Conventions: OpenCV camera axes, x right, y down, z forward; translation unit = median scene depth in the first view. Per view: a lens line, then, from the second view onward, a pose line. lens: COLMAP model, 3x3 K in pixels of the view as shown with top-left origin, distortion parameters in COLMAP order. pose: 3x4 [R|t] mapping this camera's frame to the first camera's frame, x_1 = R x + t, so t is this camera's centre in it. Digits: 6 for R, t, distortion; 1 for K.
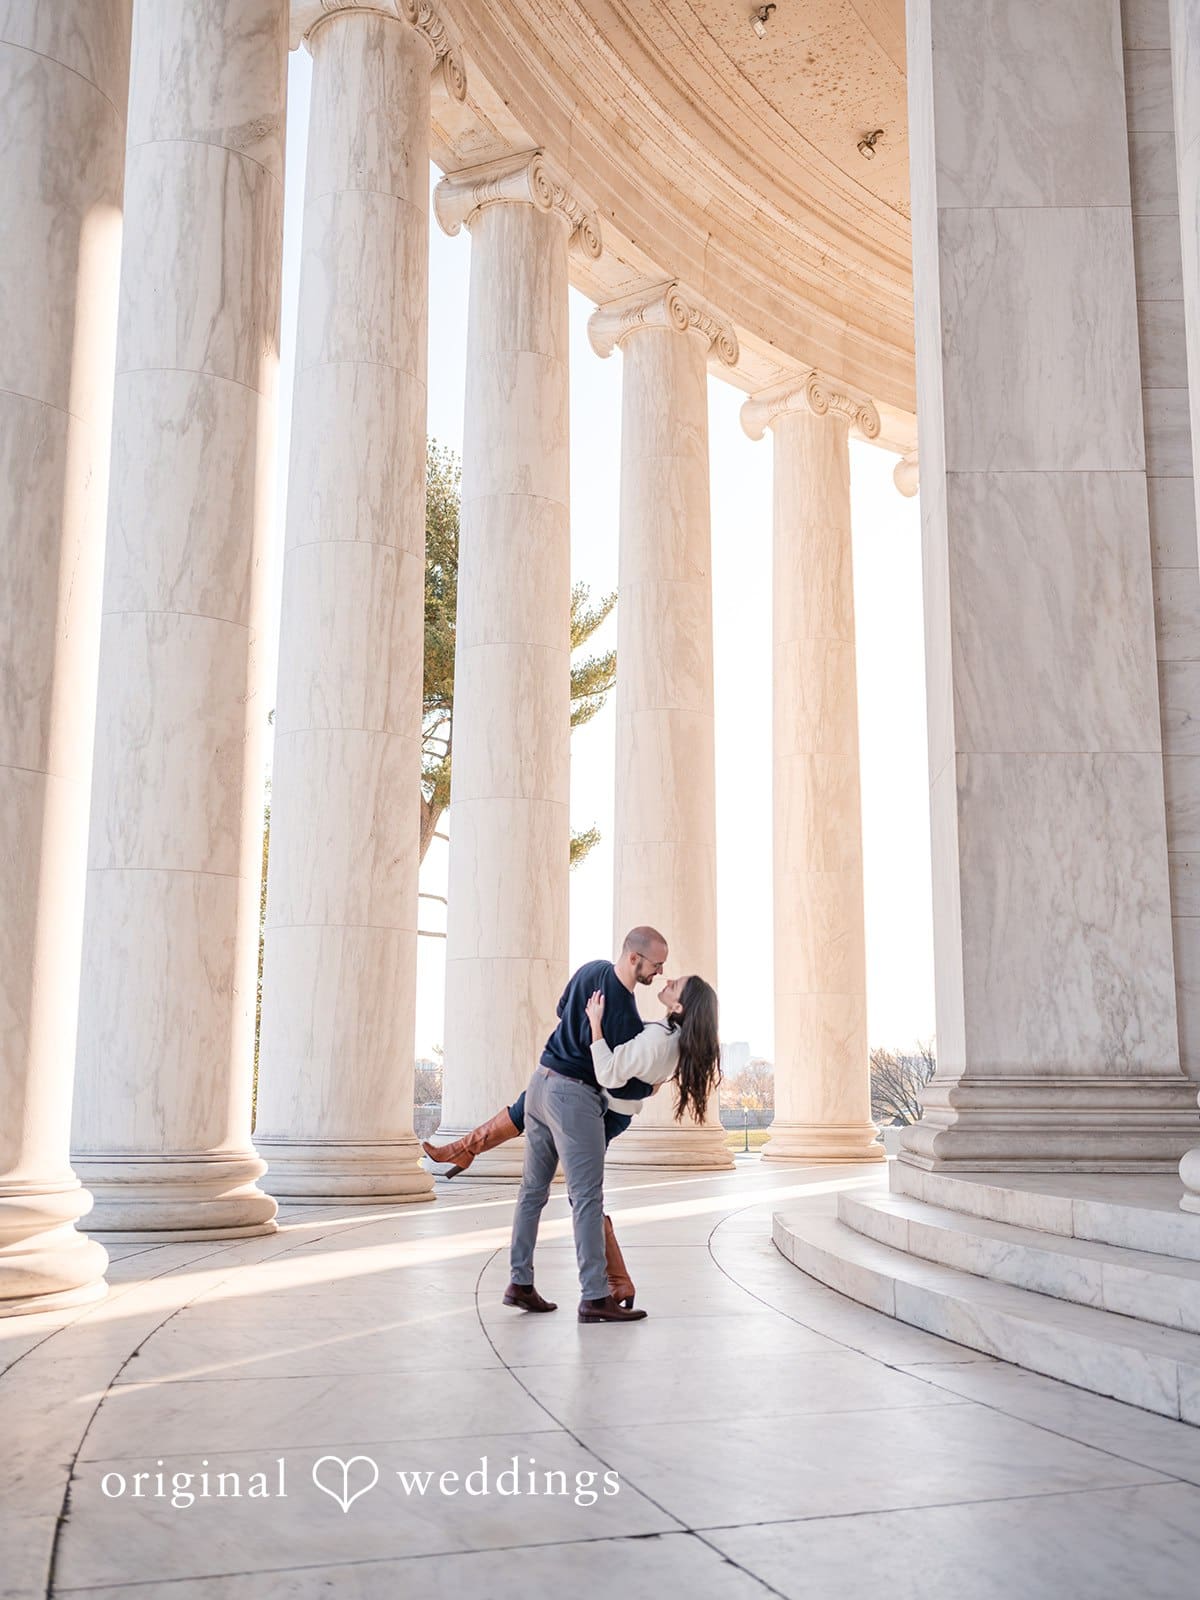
lens RADIAL K [[1643.3, 0, 600.0], [0, 1643.3, 800.0], [0, 0, 1]] dist [0.000188, 0.013580]
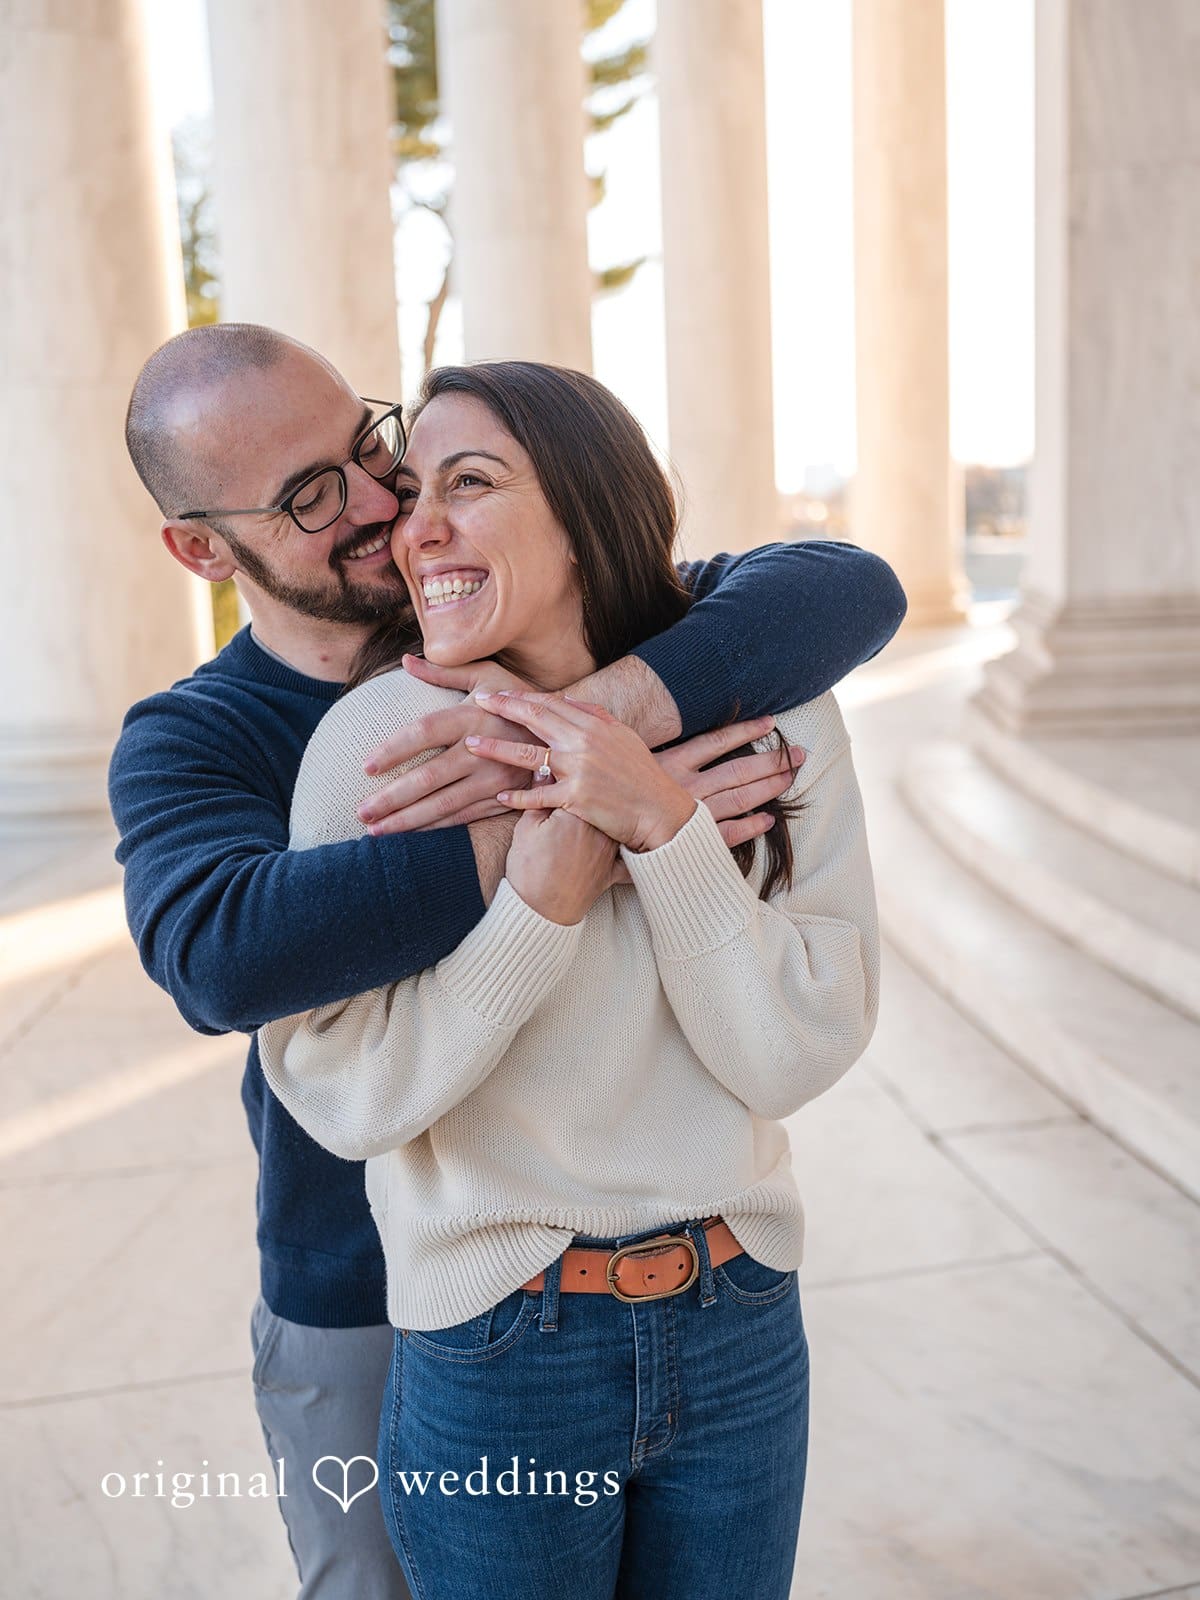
lens RADIAL K [[1643.3, 0, 600.0], [0, 1643.3, 800.0], [0, 0, 1]] dist [0.000188, 0.013580]
pose [[0.997404, -0.036102, -0.062298, 0.042885], [0.055590, 0.935994, 0.347599, -0.031364], [0.045762, -0.350160, 0.935571, 0.200197]]
